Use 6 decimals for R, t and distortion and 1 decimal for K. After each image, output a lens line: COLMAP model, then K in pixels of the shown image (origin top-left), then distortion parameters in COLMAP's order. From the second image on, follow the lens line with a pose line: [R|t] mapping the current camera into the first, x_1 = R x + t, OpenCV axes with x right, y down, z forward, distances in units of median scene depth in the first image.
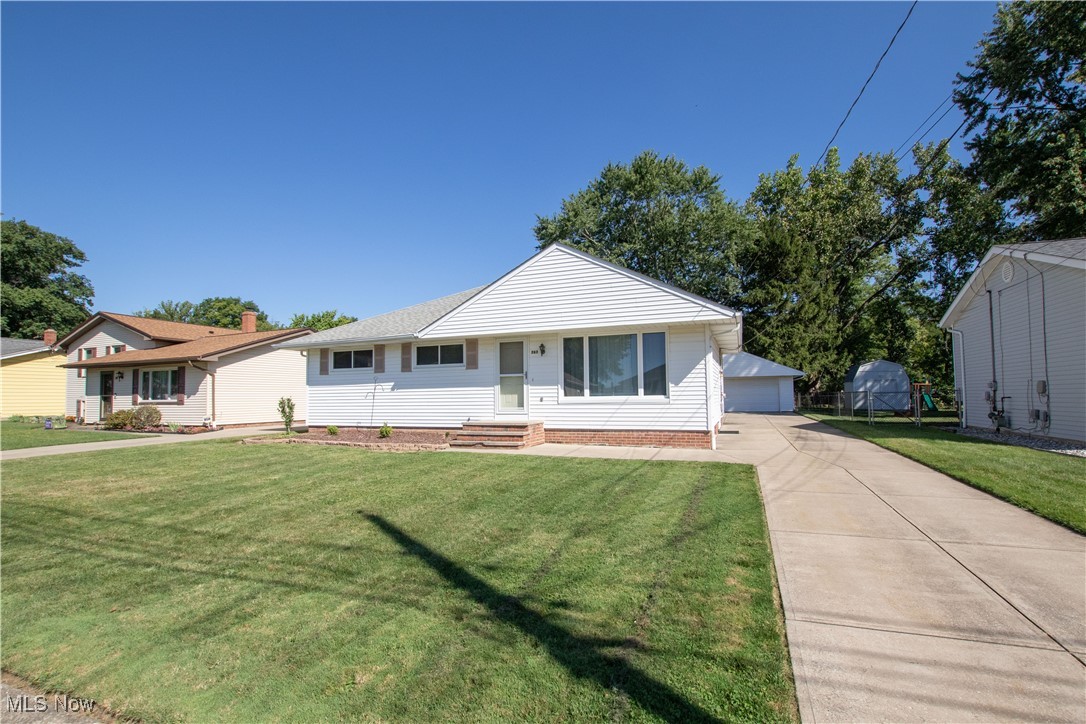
lens RADIAL K [[525.0, 0, 528.4], [0, 525.0, 366.4], [0, 0, 1]] dist [-0.040648, 0.000077]
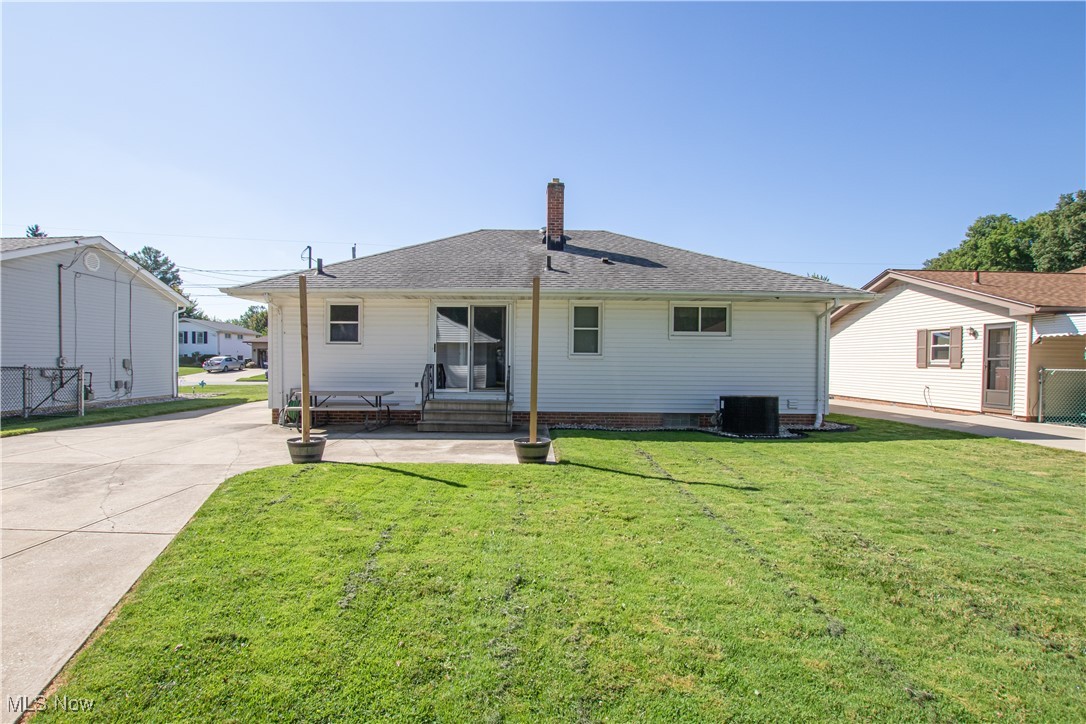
lens RADIAL K [[524.2, 0, 522.1], [0, 524.2, 369.1], [0, 0, 1]] dist [-0.028564, 0.000888]
pose [[-0.925788, 0.010781, -0.377889, 0.360288], [0.024358, 0.999217, -0.031166, 0.082548], [0.377257, -0.038058, -0.925326, 1.774191]]
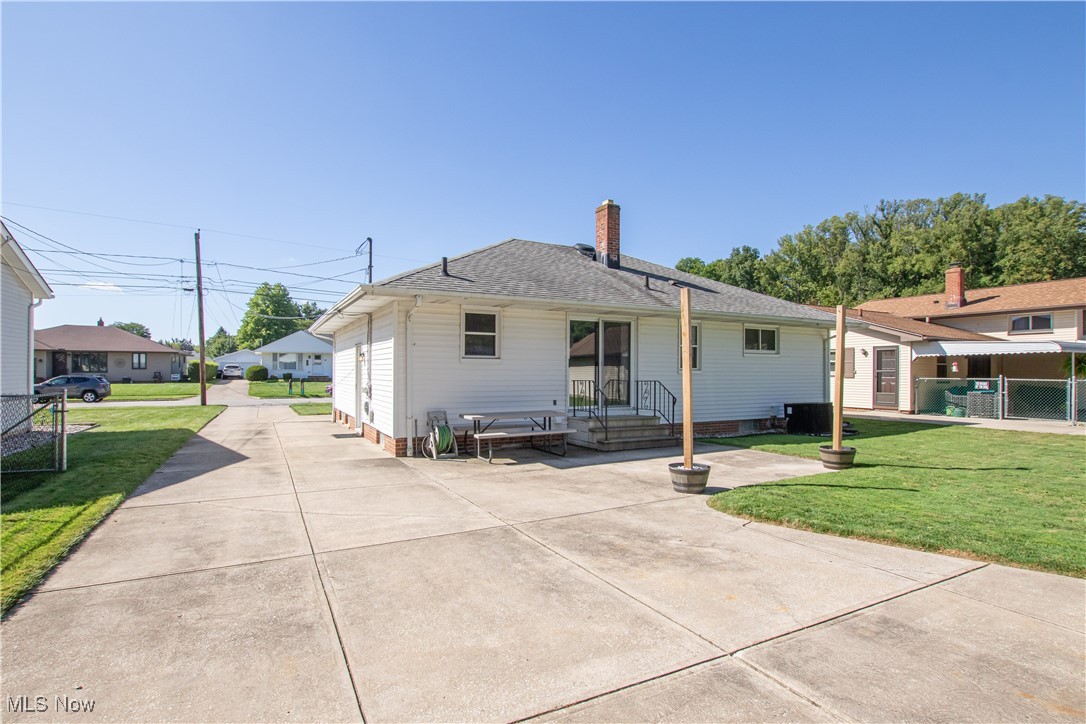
lens RADIAL K [[524.2, 0, 522.1], [0, 524.2, 369.1], [0, 0, 1]] dist [-0.028564, 0.000888]
pose [[-0.650303, 0.005712, -0.759654, 0.693123], [0.048093, 0.998275, -0.033663, 0.060370], [0.758151, -0.058425, -0.649456, 1.513213]]
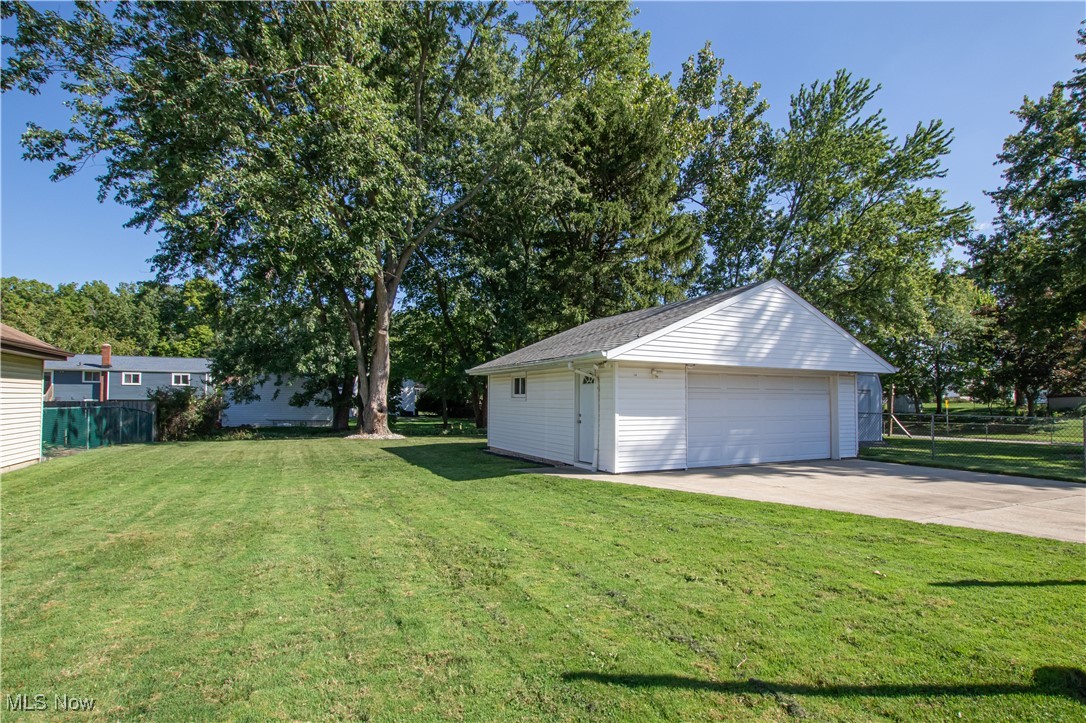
lens RADIAL K [[547.5, 0, 542.0], [0, 547.5, 384.3], [0, 0, 1]] dist [-0.029051, 0.000169]
pose [[0.664712, 0.038342, 0.746115, 0.009194], [-0.057187, 0.998363, -0.000357, 0.067562], [-0.744908, -0.042431, 0.665817, 1.463096]]
